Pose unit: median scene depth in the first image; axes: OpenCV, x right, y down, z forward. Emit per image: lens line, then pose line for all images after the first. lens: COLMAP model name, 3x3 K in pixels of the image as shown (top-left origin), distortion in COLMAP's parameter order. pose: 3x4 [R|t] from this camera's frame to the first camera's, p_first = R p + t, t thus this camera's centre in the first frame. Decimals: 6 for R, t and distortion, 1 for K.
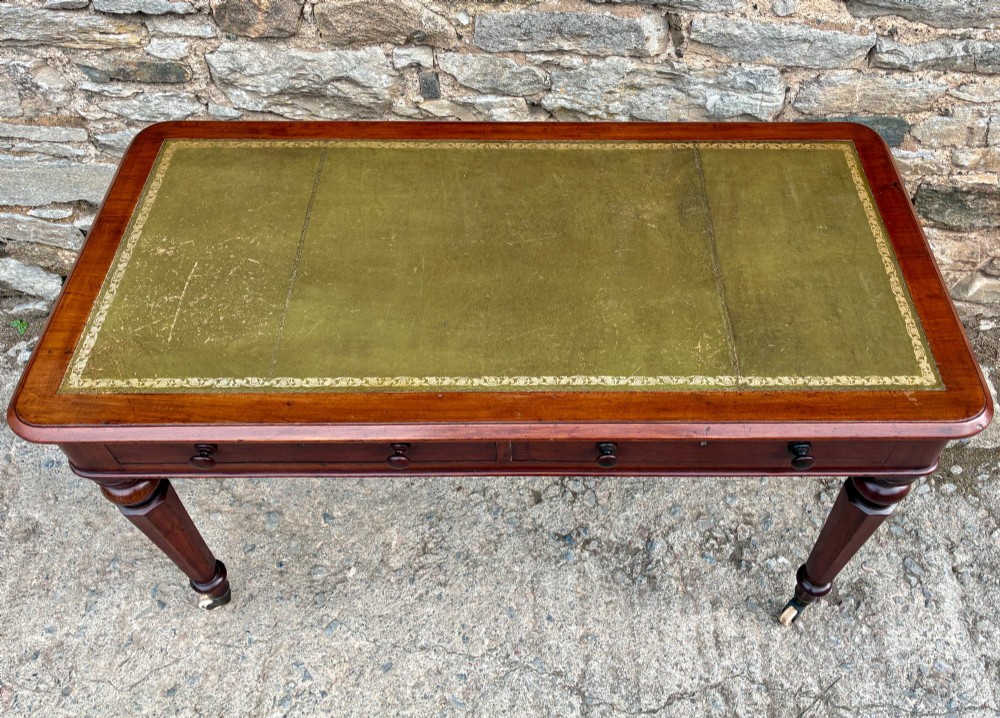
lens RADIAL K [[847.4, 0, 541.9], [0, 847.4, 319.1], [0, 0, 1]] dist [0.035997, -0.025080]
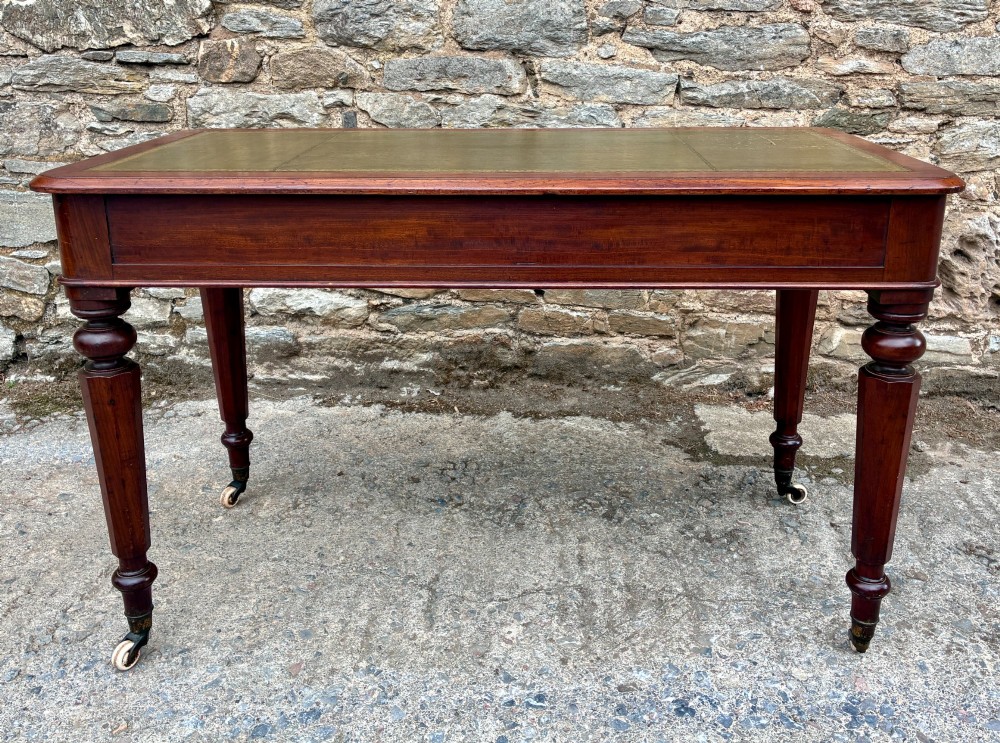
lens RADIAL K [[940.6, 0, 514.3], [0, 940.6, 295.7], [0, 0, 1]] dist [0.021540, 0.000000]
pose [[0.999319, 0.001065, -0.036881, 0.180775], [-0.021428, 0.830479, -0.556637, 0.770100], [0.030036, 0.557049, 0.829937, -0.052461]]
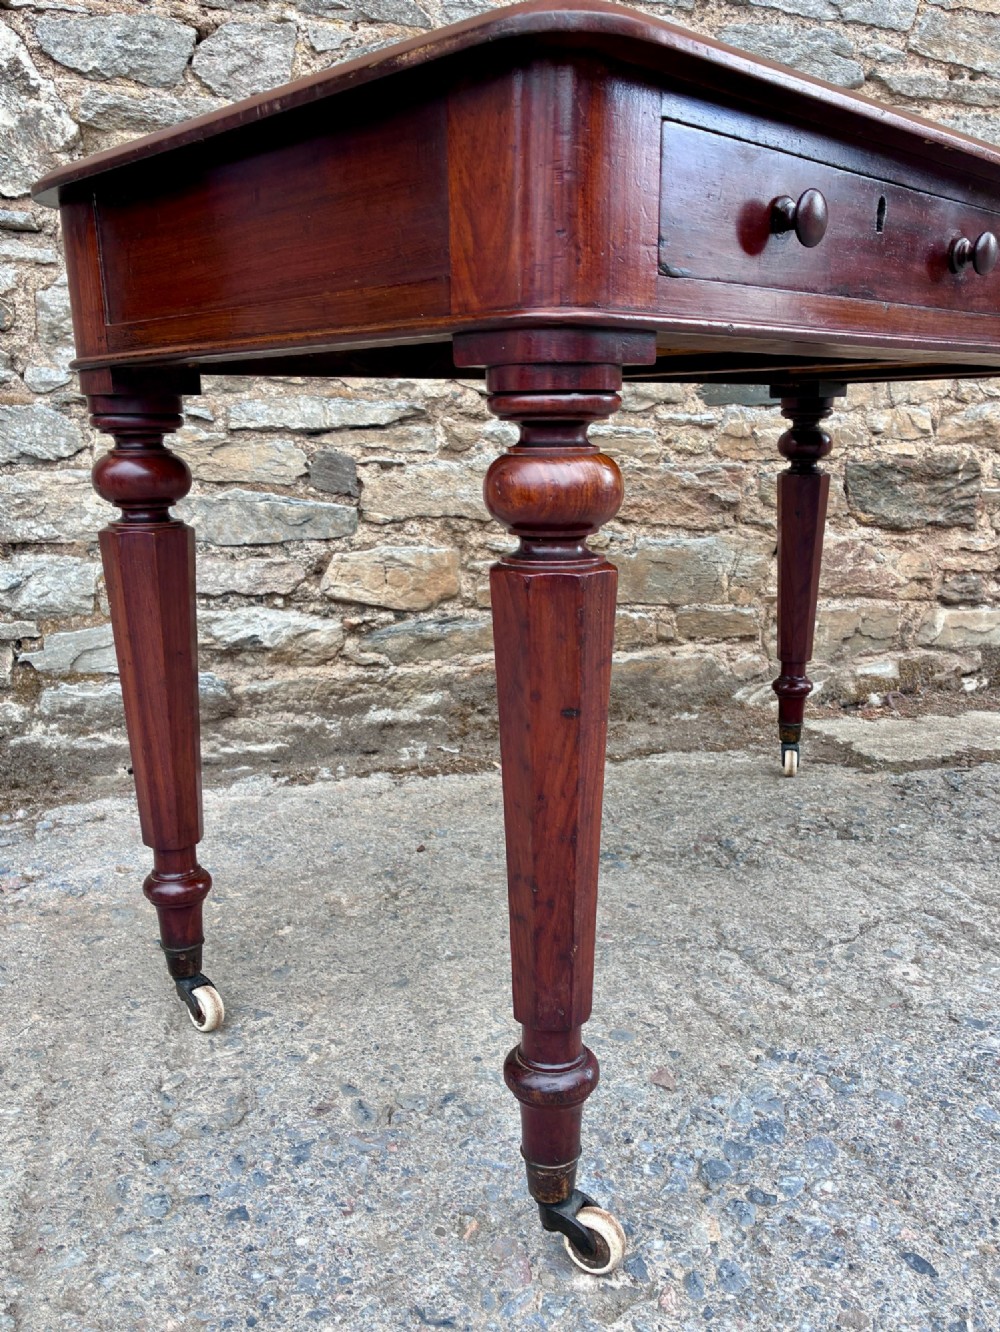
lens RADIAL K [[1140.5, 0, 503.8], [0, 1140.5, 729.2], [0, 0, 1]] dist [0.019970, -0.010243]
pose [[0.950107, -0.102276, 0.294681, -0.335386], [0.256661, 0.793205, -0.552224, 0.737991], [-0.177263, 0.600305, 0.779880, 0.318000]]
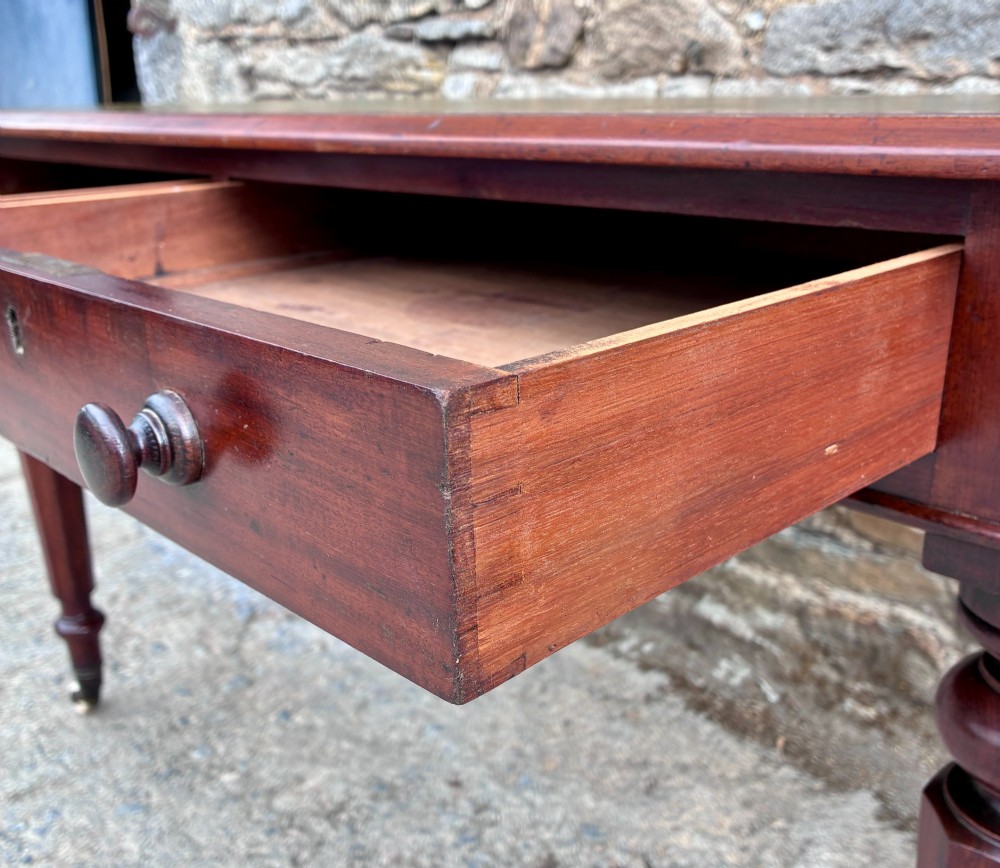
lens RADIAL K [[1039.6, 0, 484.7], [0, 1039.6, 461.2], [0, 0, 1]] dist [0.008703, 0.000000]
pose [[0.675259, 0.231925, -0.700168, 0.402721], [-0.560723, 0.778129, -0.283027, 0.259259], [0.479181, 0.583717, 0.655485, 0.535629]]
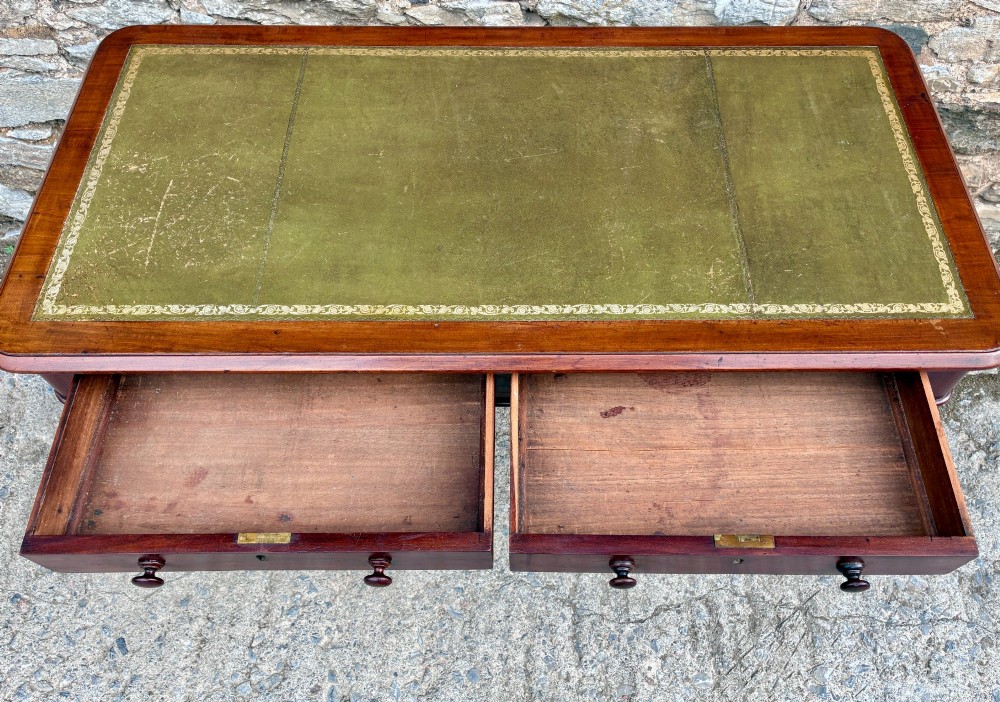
lens RADIAL K [[772.5, 0, 520.5], [0, 772.5, 375.1], [0, 0, 1]] dist [0.035499, -0.036901]
pose [[0.999994, 0.001600, -0.002926, -0.016484], [-0.001115, 0.987333, 0.158655, 0.006680], [0.003143, -0.158651, 0.987330, 0.101322]]
